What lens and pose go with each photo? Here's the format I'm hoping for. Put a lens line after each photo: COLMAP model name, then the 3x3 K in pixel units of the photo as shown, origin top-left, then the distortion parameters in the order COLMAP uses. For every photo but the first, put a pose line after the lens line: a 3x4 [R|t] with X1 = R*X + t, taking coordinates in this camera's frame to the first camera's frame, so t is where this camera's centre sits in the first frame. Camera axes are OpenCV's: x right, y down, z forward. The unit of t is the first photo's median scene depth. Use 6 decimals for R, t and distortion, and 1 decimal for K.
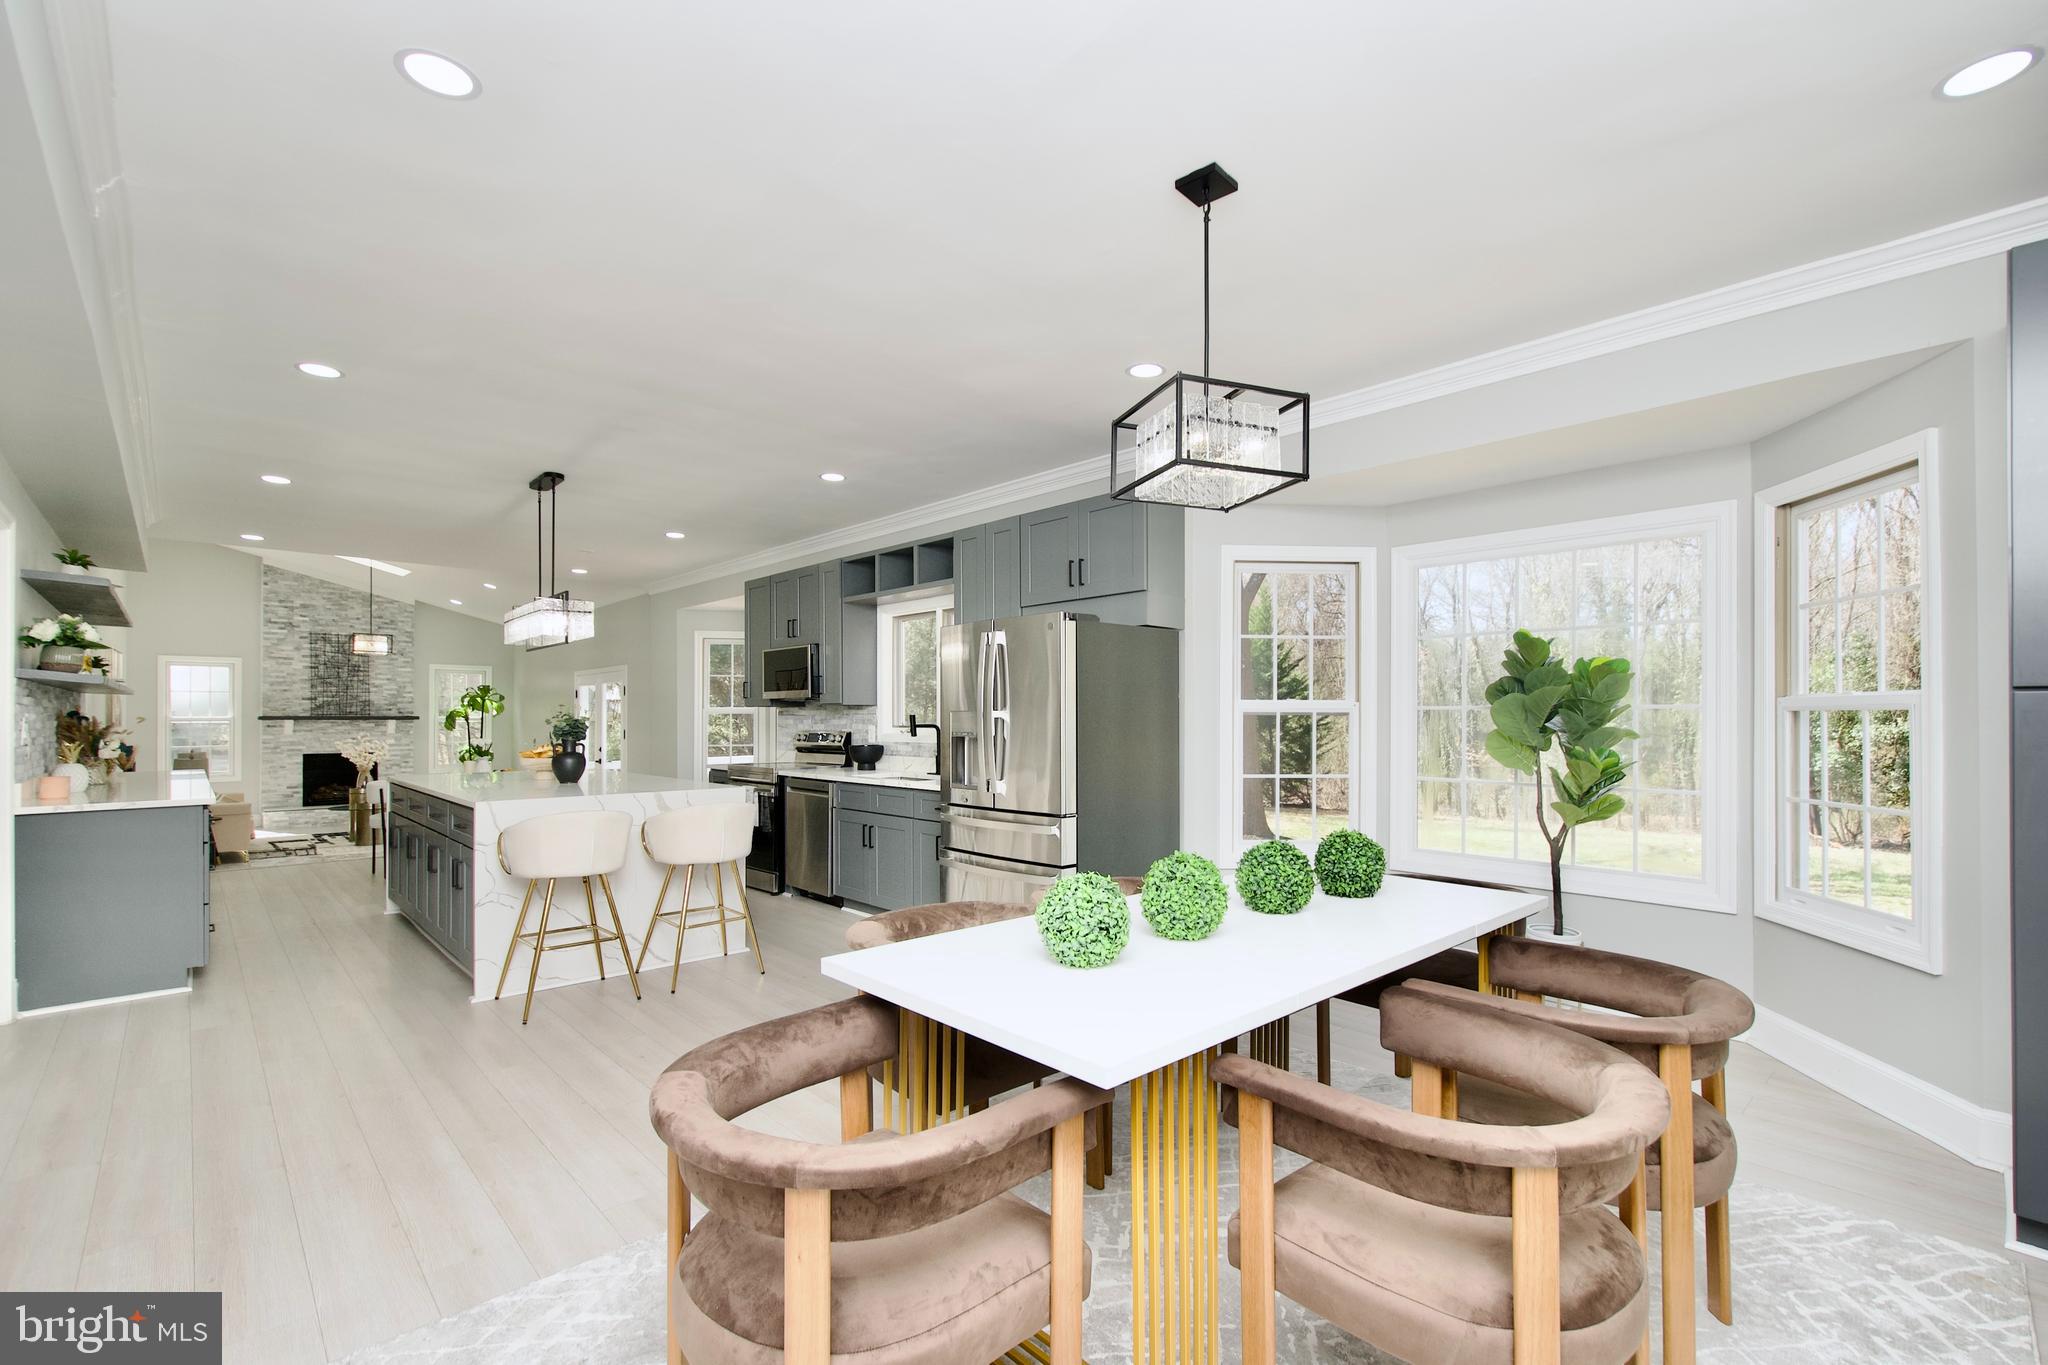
lens RADIAL K [[910.3, 0, 1027.0], [0, 910.3, 698.2], [0, 0, 1]] dist [-0.004791, -0.000017]
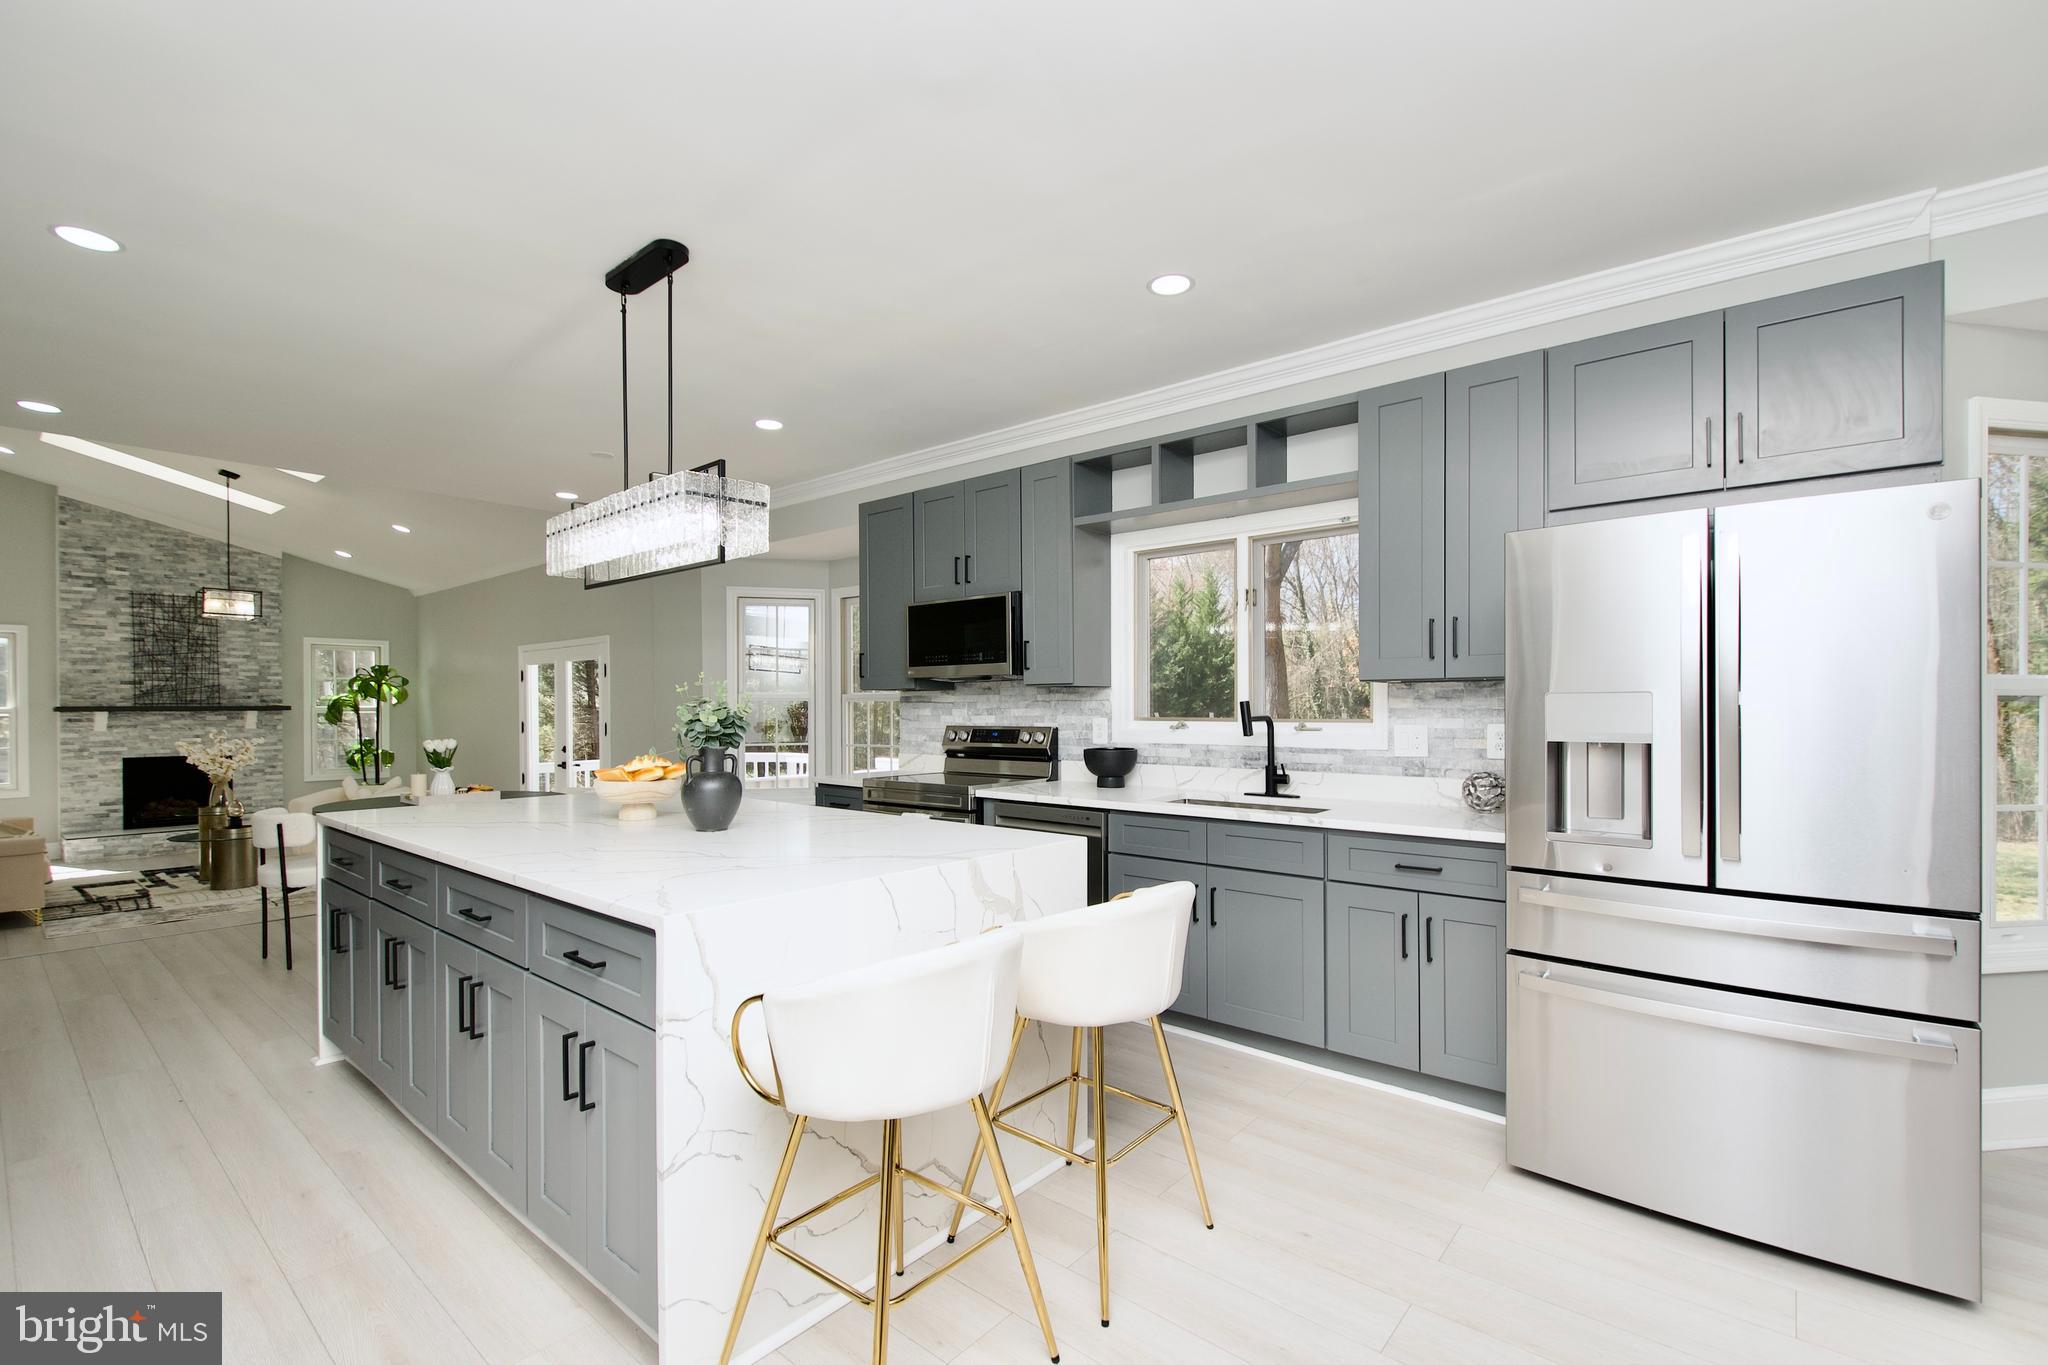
lens RADIAL K [[910.3, 0, 1021.2], [0, 910.3, 699.2], [0, 0, 1]] dist [-0.004791, -0.000017]
pose [[0.993308, -0.002223, 0.115478, -0.171570], [0.000583, 0.999899, 0.014235, 0.004292], [-0.115498, -0.014072, 0.993208, 0.201989]]
